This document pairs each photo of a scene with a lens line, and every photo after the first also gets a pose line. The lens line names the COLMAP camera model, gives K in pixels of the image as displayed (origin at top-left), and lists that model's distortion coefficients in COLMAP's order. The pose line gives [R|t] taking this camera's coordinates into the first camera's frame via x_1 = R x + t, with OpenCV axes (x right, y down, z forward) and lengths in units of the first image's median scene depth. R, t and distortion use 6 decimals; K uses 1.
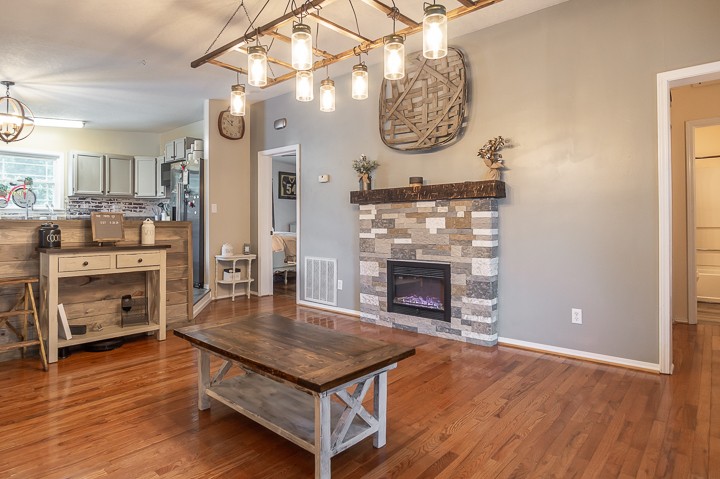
lens RADIAL K [[409.3, 0, 357.5], [0, 409.3, 232.8], [0, 0, 1]] dist [-0.022057, -0.000077]
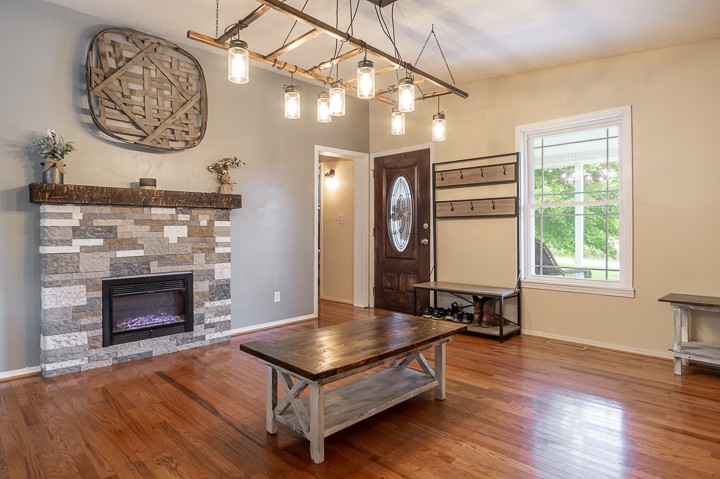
lens RADIAL K [[409.3, 0, 357.4], [0, 409.3, 237.0], [0, 0, 1]] dist [-0.022057, -0.000077]
pose [[0.058871, -0.017035, 0.998120, -0.718608], [0.019210, 0.999689, 0.015929, -0.018071], [-0.998081, 0.018237, 0.059180, 0.522979]]
